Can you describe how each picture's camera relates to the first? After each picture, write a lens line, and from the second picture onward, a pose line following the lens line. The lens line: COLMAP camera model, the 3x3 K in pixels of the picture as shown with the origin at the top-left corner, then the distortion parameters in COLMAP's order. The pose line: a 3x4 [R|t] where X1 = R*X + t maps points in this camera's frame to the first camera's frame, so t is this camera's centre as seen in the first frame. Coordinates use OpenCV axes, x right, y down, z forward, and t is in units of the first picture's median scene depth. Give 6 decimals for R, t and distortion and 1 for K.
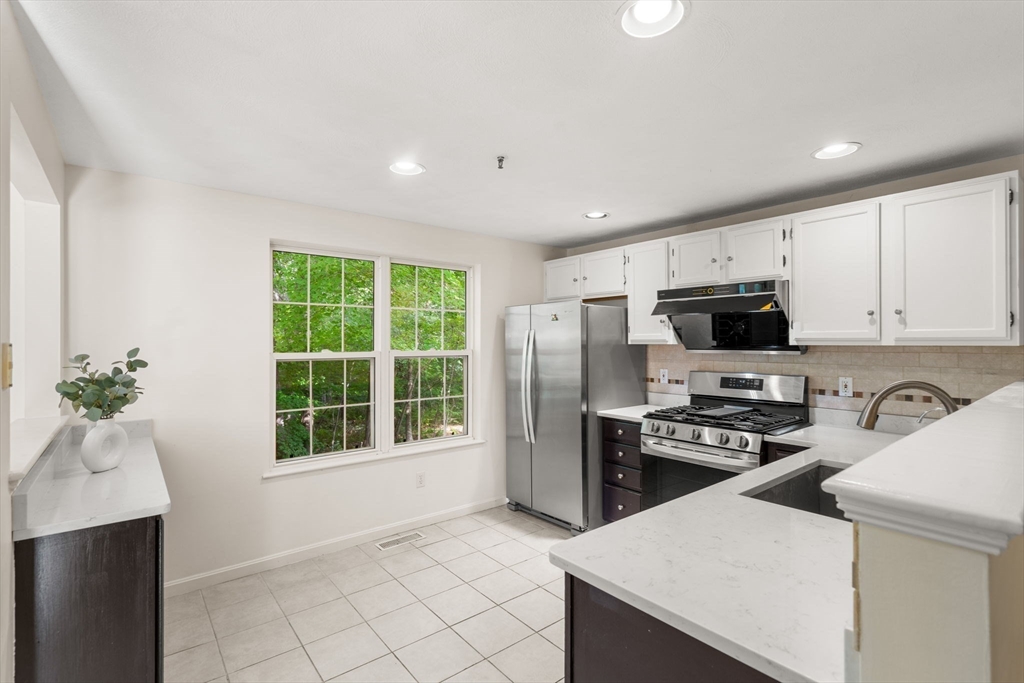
lens RADIAL K [[475.7, 0, 509.7], [0, 475.7, 337.9], [0, 0, 1]] dist [-0.008116, 0.000457]
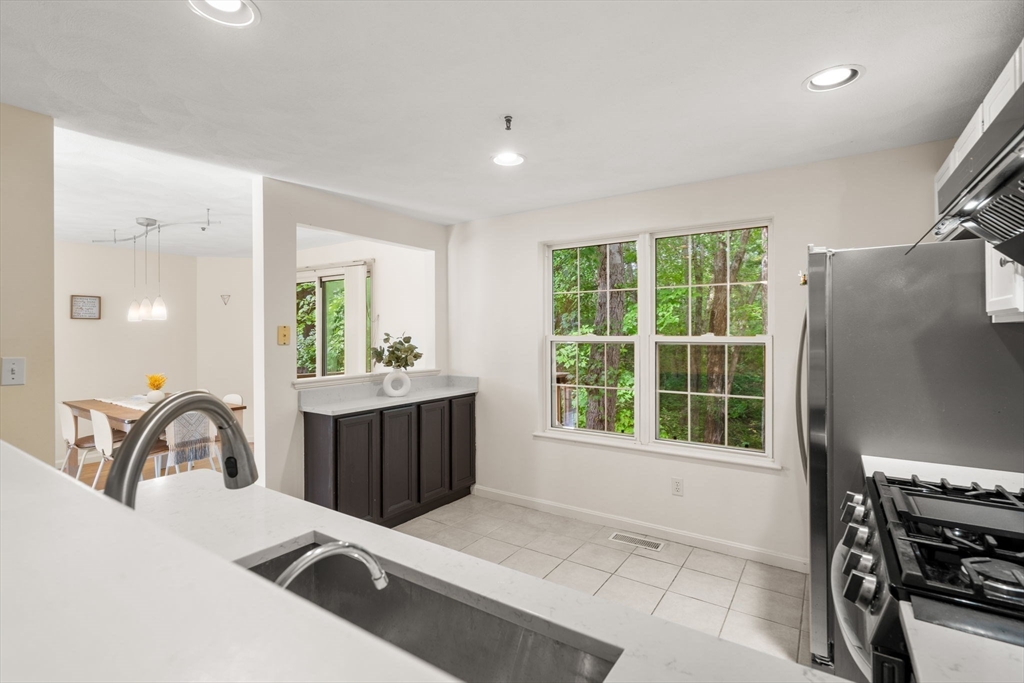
lens RADIAL K [[480.6, 0, 511.6], [0, 480.6, 332.4], [0, 0, 1]] dist [-0.000344, 0.000163]
pose [[0.295600, 0.005036, -0.955299, 0.578503], [0.010637, 0.999907, 0.008563, 0.011351], [0.955253, -0.012693, 0.295519, 0.491592]]
